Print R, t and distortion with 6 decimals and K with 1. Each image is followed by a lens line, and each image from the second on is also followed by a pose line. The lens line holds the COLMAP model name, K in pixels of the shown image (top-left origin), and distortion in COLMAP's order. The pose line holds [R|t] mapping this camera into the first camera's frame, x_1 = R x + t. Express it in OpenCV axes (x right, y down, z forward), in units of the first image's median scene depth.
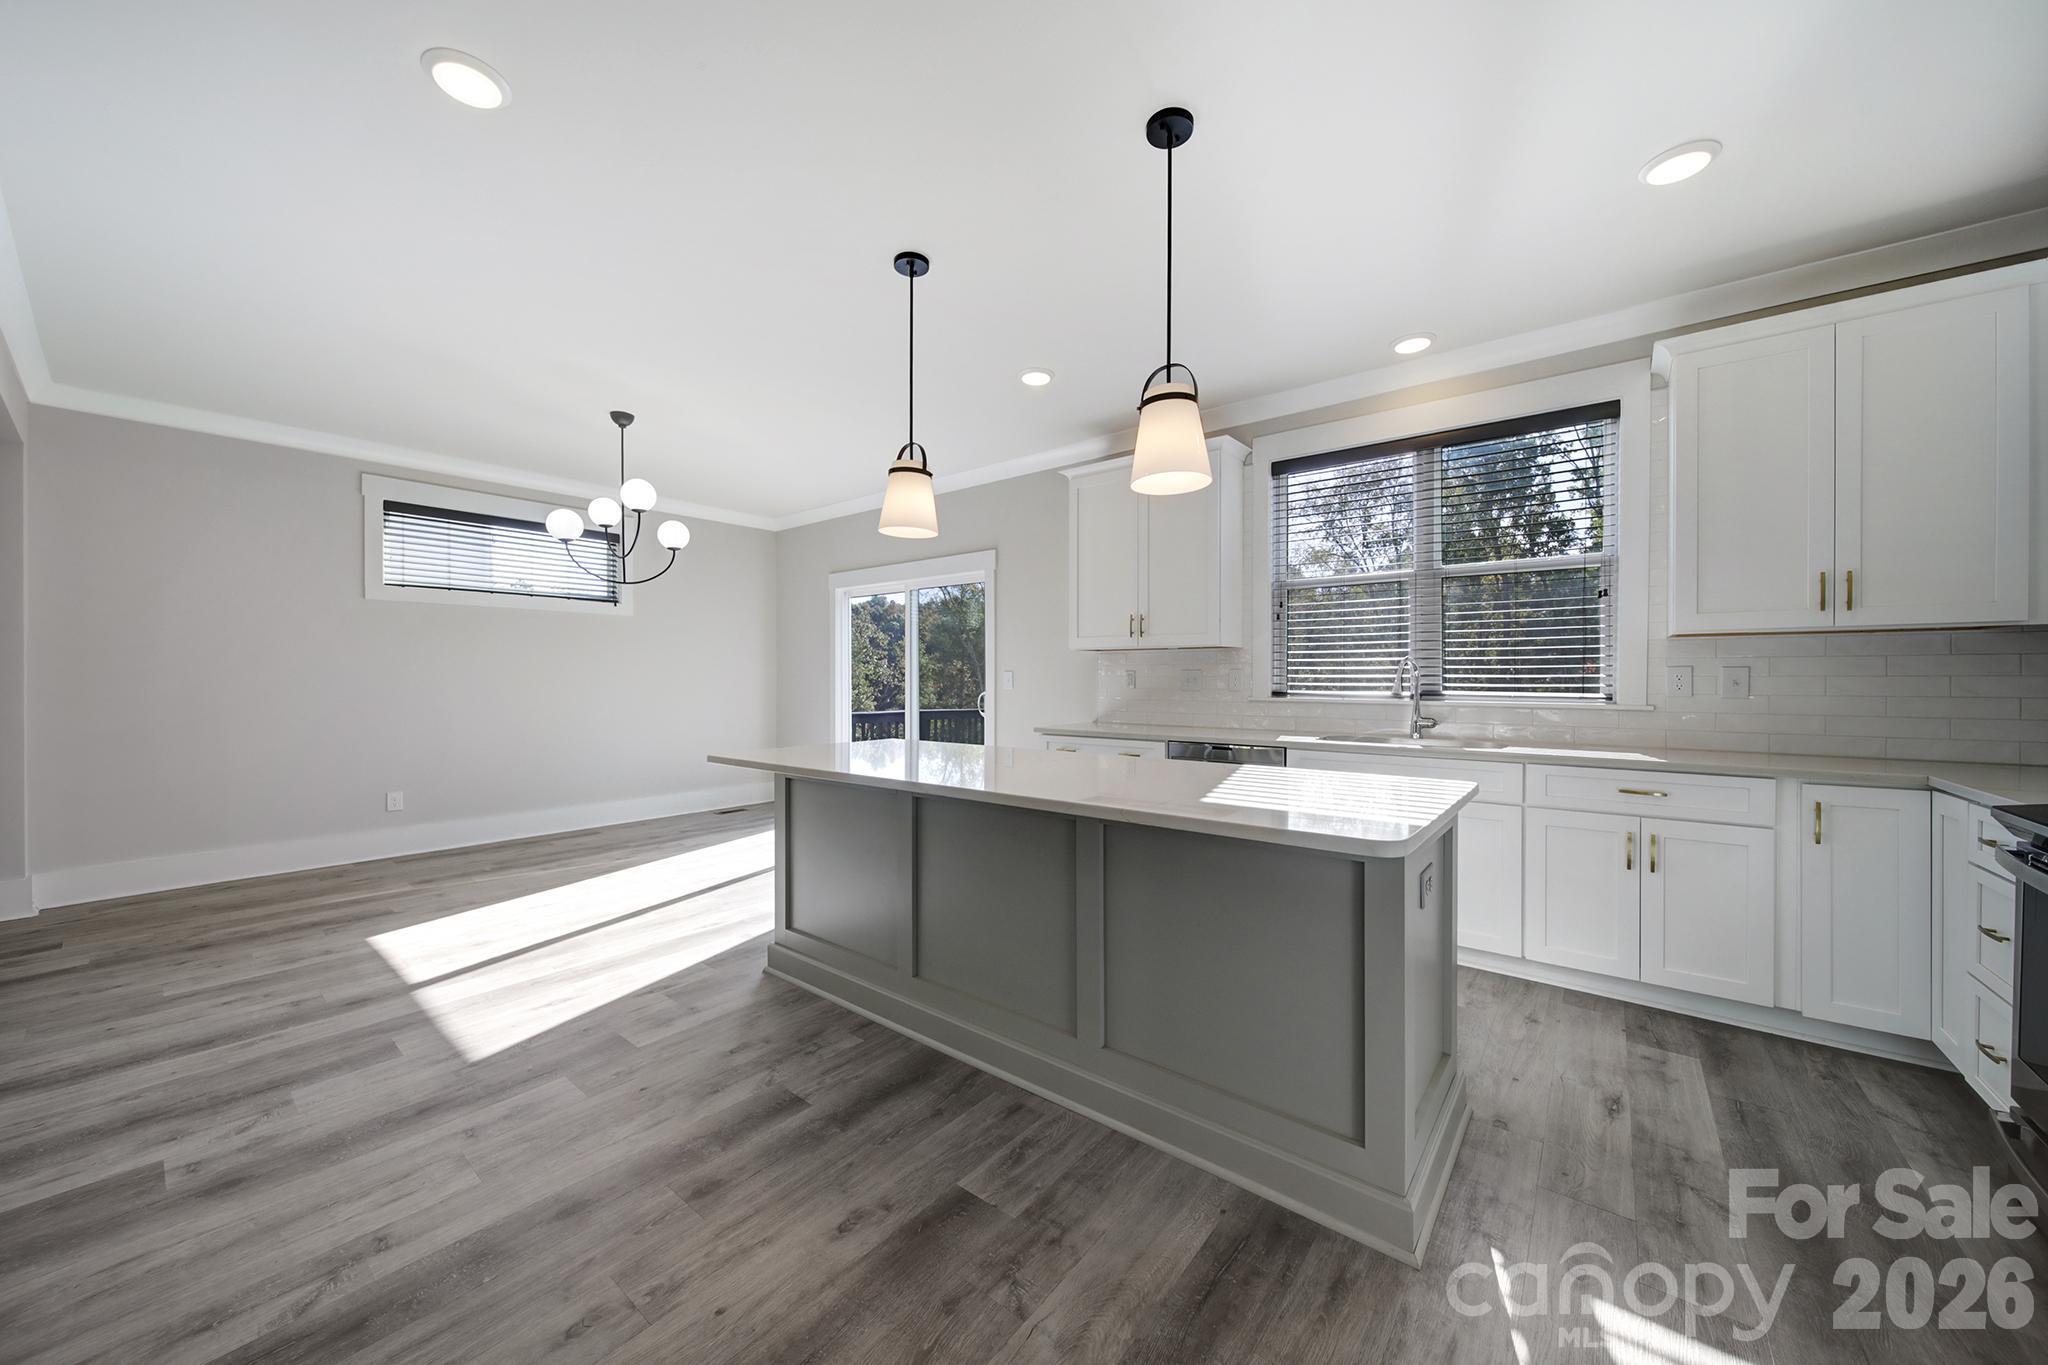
lens RADIAL K [[720.6, 0, 1011.6], [0, 720.6, 681.3], [0, 0, 1]] dist [0.005895, -0.000045]
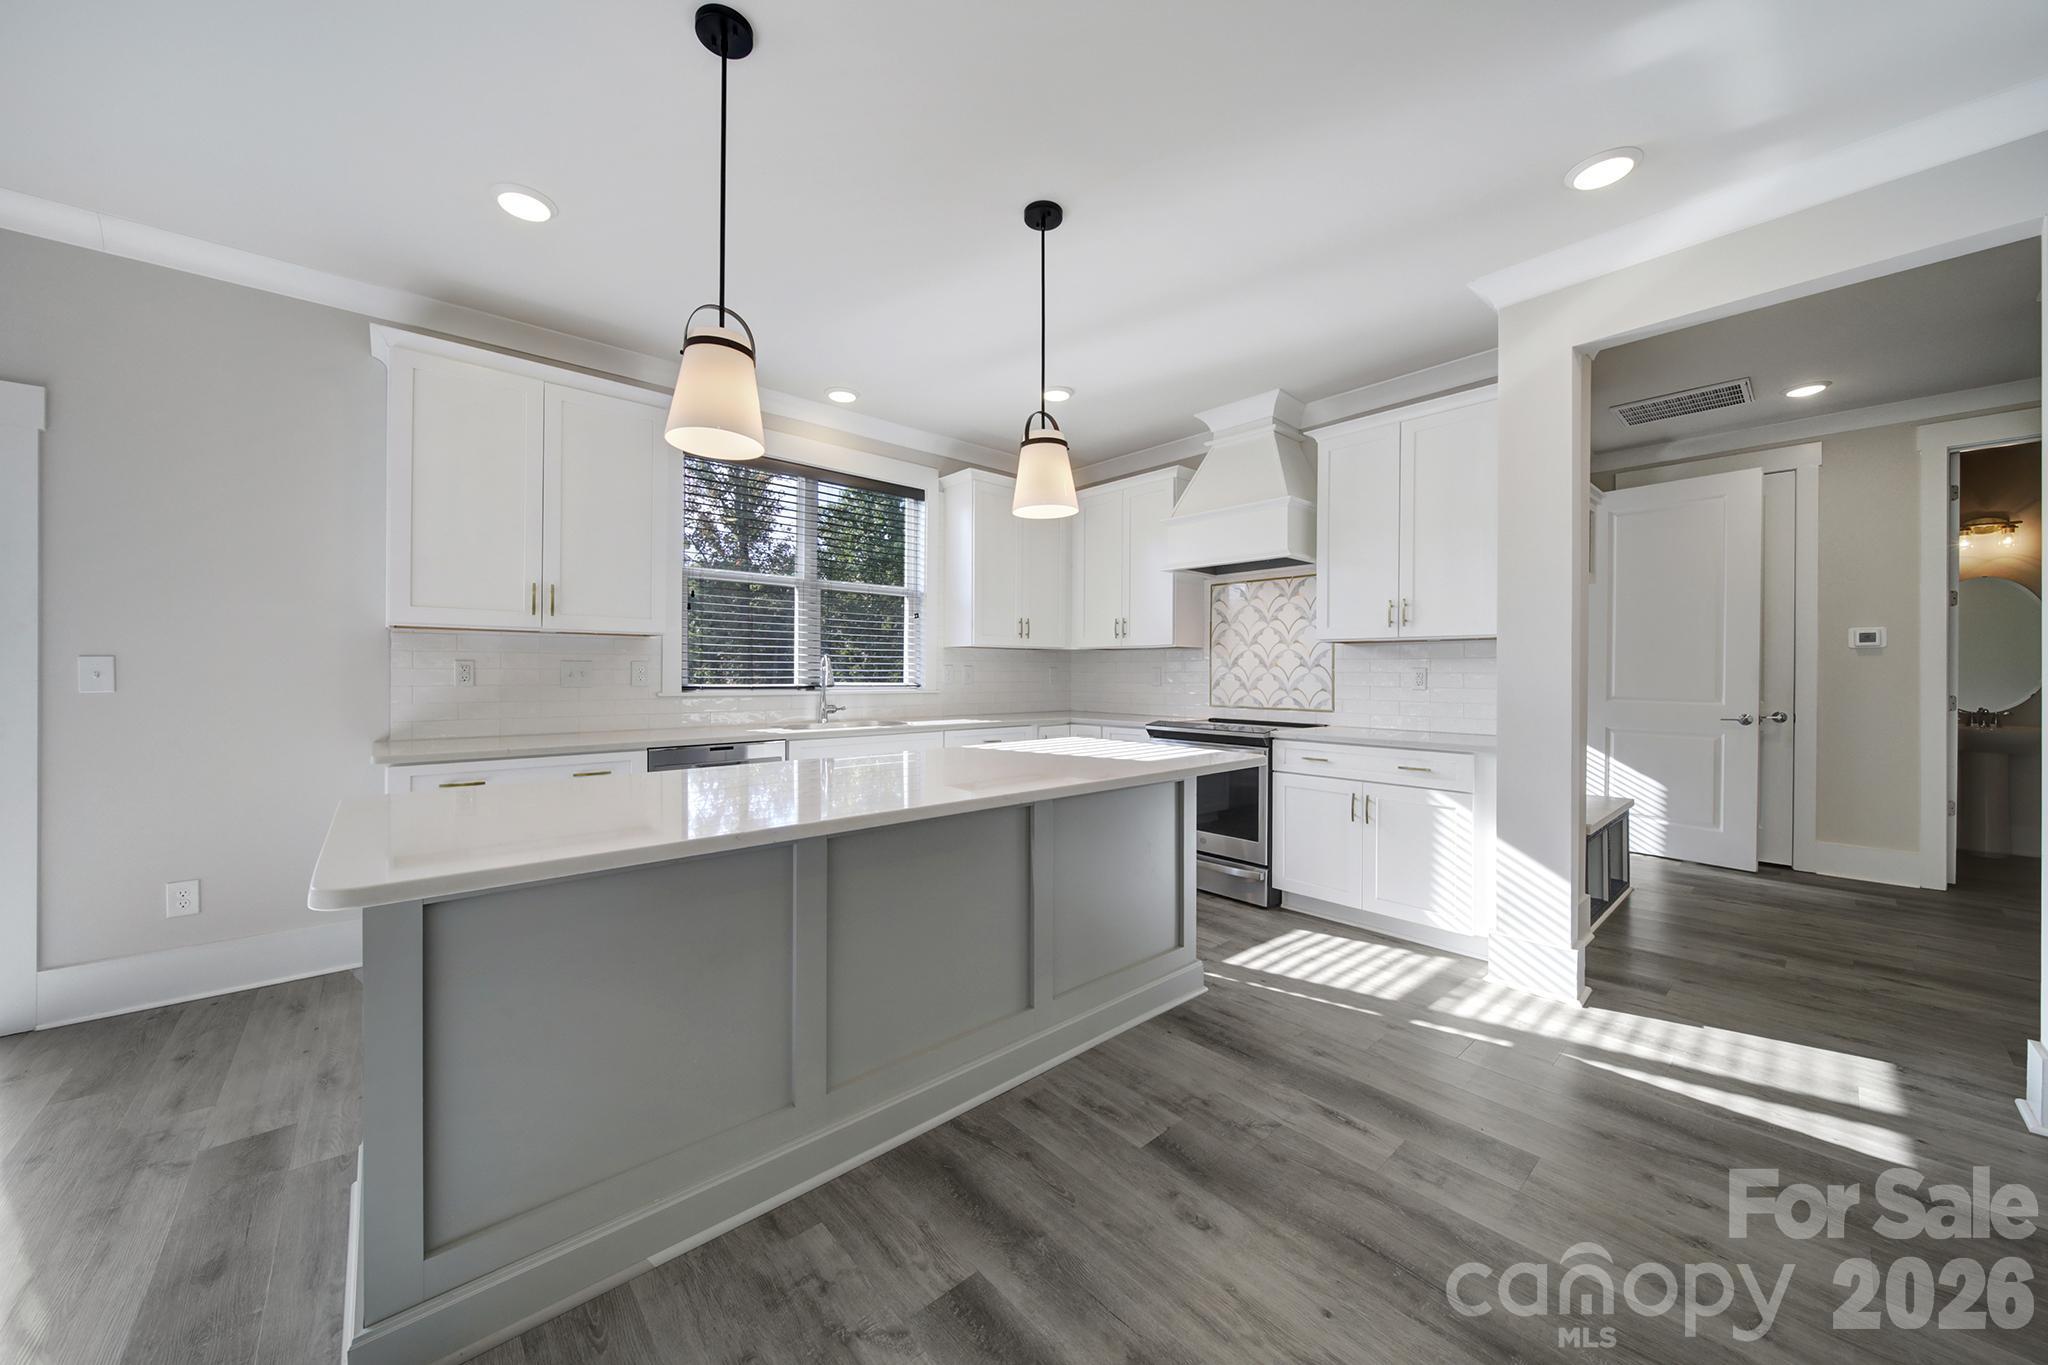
lens RADIAL K [[720.4, 0, 1027.3], [0, 720.4, 672.7], [0, 0, 1]] dist [0.006595, -0.003259]
pose [[0.163941, 0.002705, 0.986466, -0.823365], [0.003242, 0.999989, -0.003281, 0.001877], [-0.986465, 0.003736, 0.163931, 0.708088]]
